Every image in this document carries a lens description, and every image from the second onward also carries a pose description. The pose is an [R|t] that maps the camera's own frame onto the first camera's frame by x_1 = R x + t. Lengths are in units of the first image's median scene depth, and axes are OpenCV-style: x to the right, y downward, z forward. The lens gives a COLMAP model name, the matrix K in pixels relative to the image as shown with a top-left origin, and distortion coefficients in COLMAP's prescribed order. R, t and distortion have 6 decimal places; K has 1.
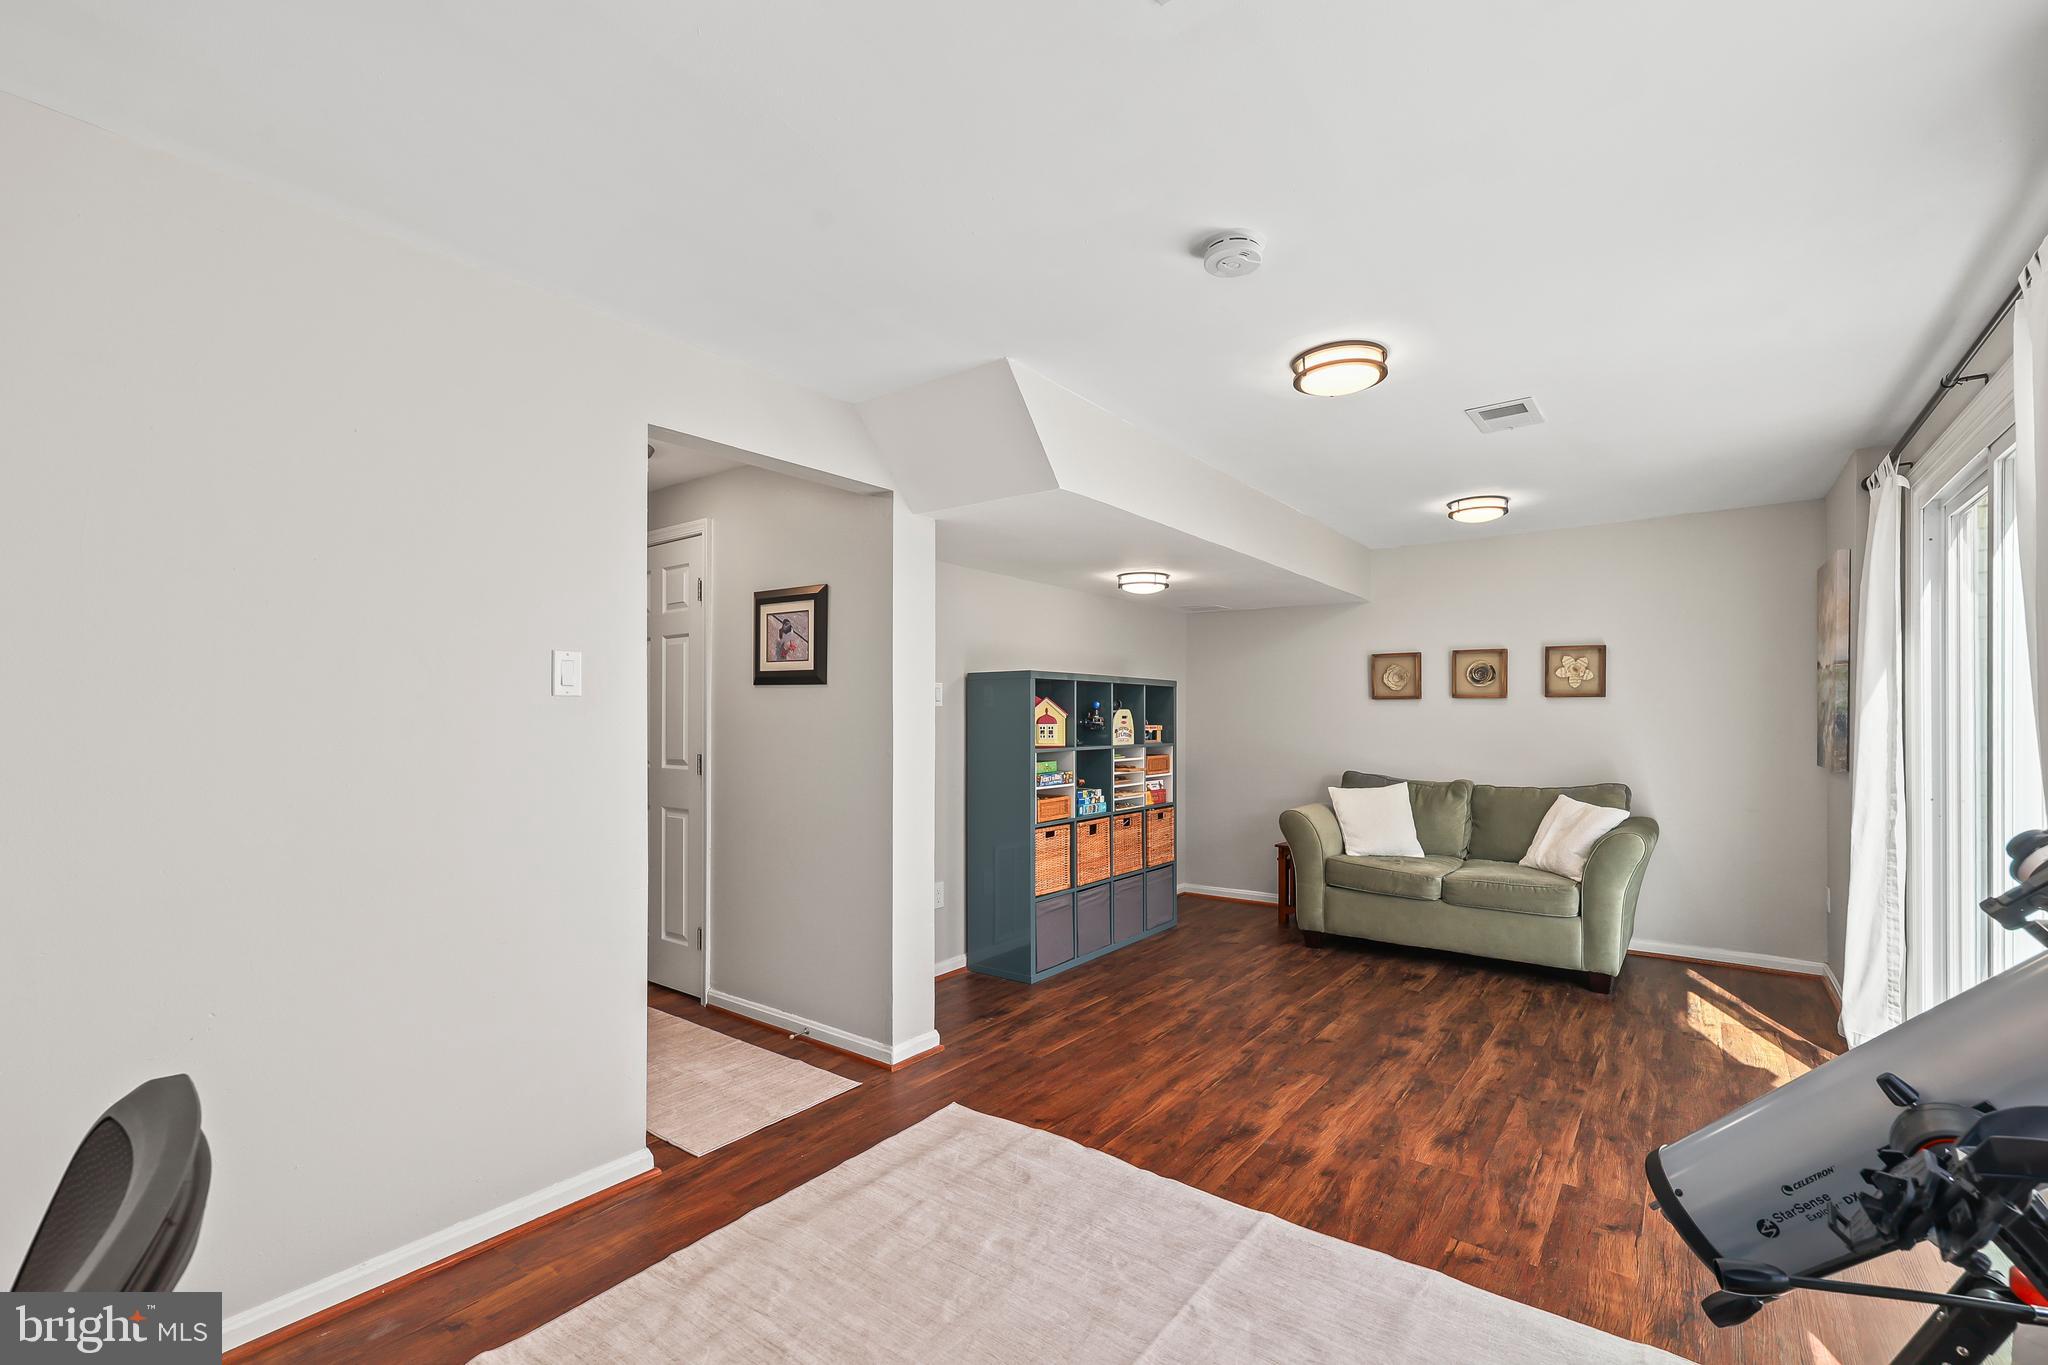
lens RADIAL K [[844.3, 0, 1031.5], [0, 844.3, 719.4], [0, 0, 1]] dist [-0.002522, -0.000293]
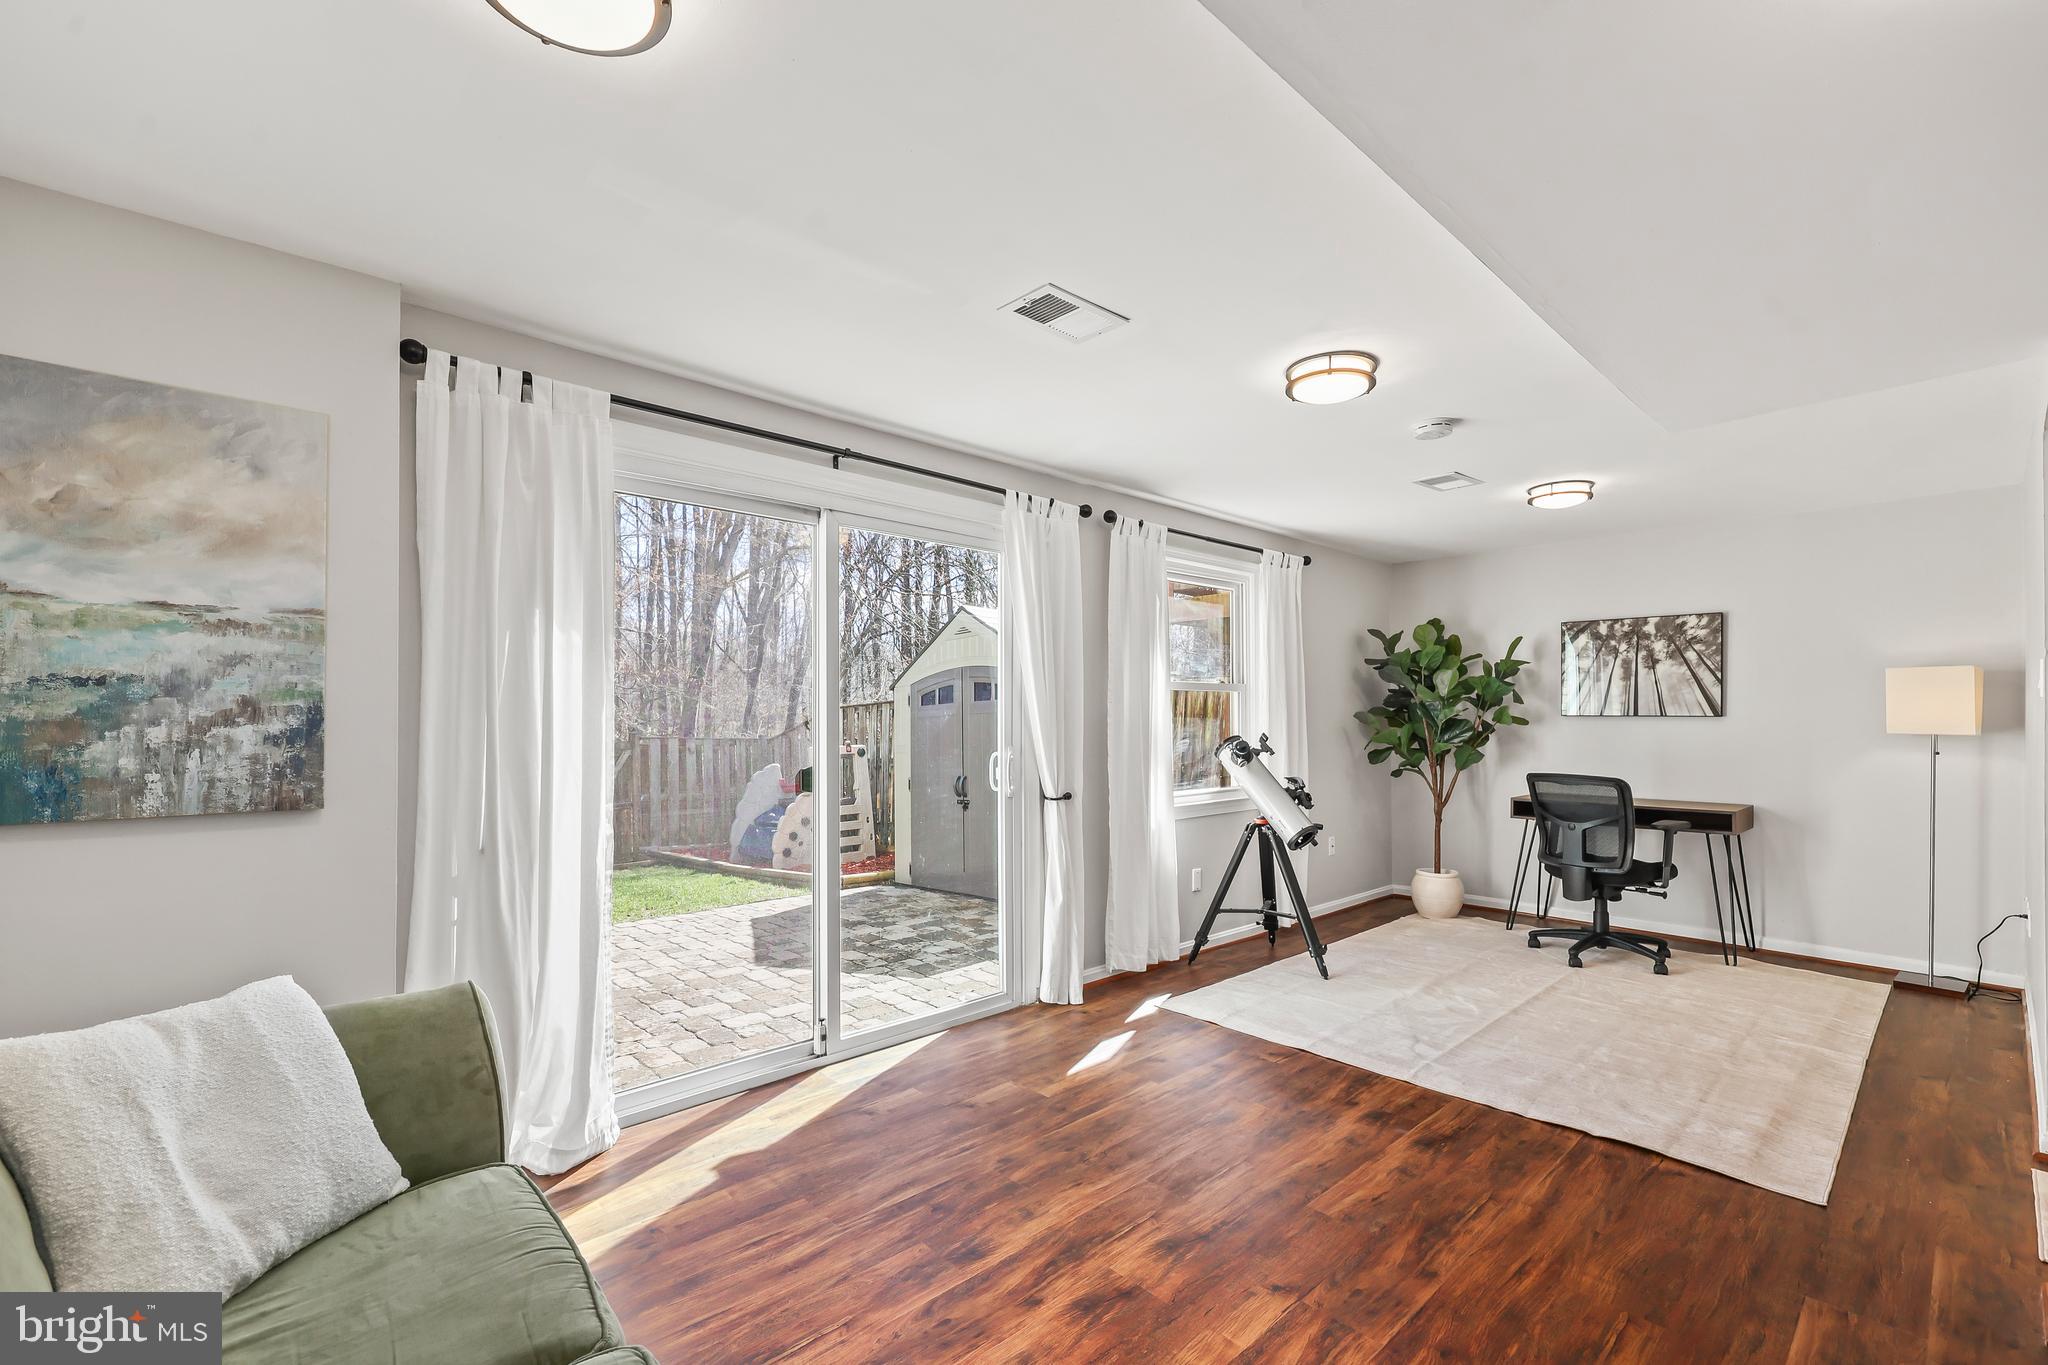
lens RADIAL K [[971.6, 0, 996.3], [0, 971.6, 725.2], [0, 0, 1]] dist [-0.001403, -0.000053]
pose [[-0.987406, -0.000108, 0.158206, 0.370504], [0.000782, 0.999984, 0.005568, 0.004331], [-0.158204, 0.005621, -0.987390, 1.424289]]
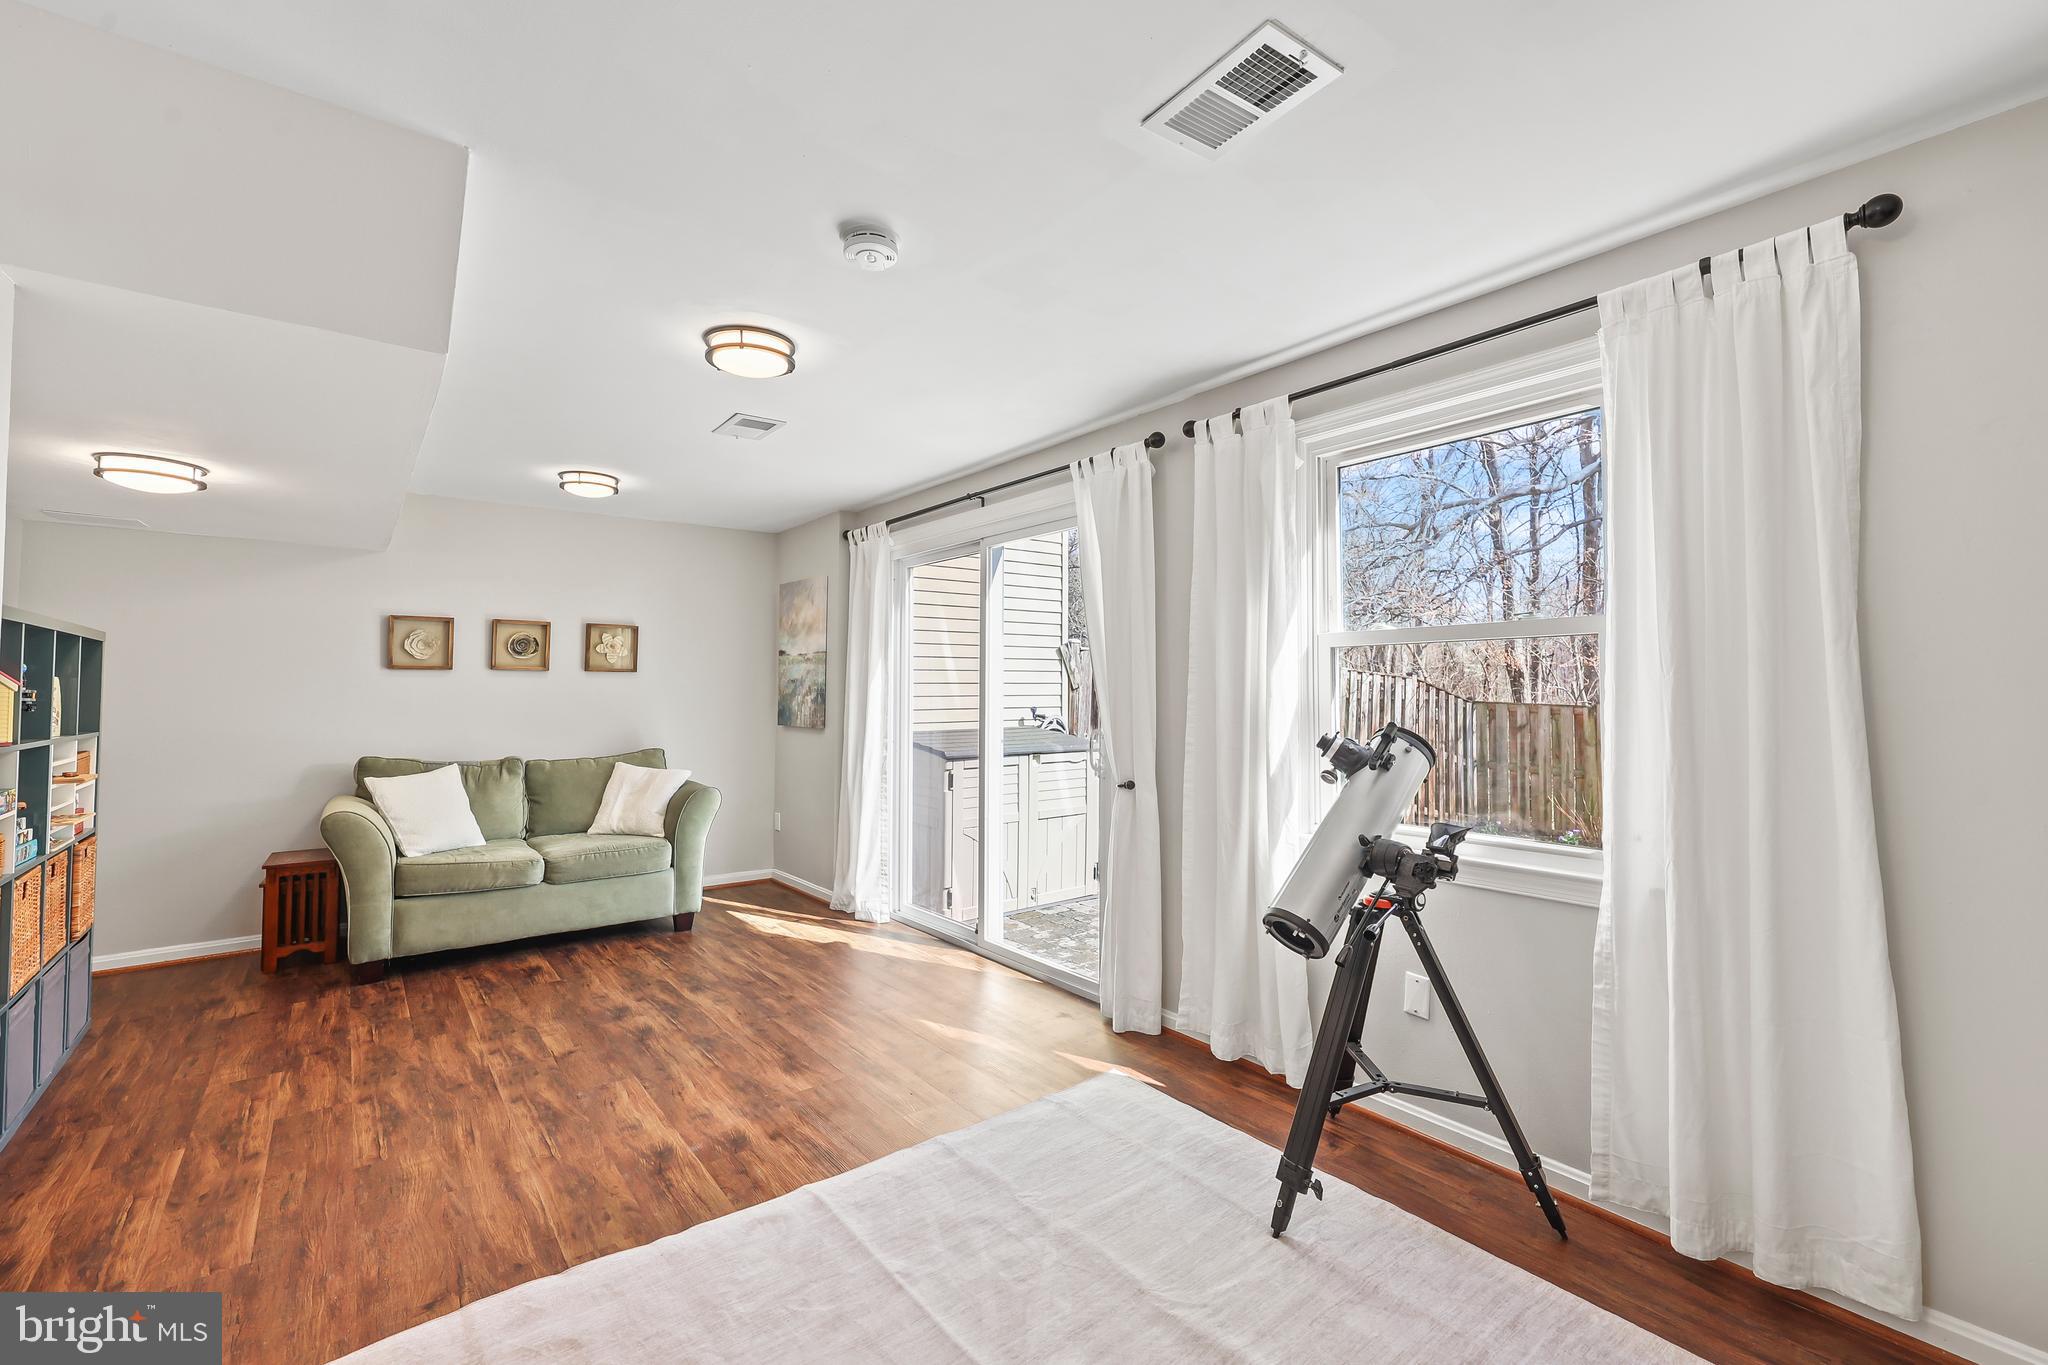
lens RADIAL K [[877.1, 0, 980.8], [0, 877.1, 665.3], [0, 0, 1]] dist [0.001236, -0.000061]
pose [[0.298813, 0.026057, 0.953956, -0.358524], [0.003927, 0.999585, -0.028533, -0.000631], [-0.954303, 0.012273, 0.298587, 0.259068]]
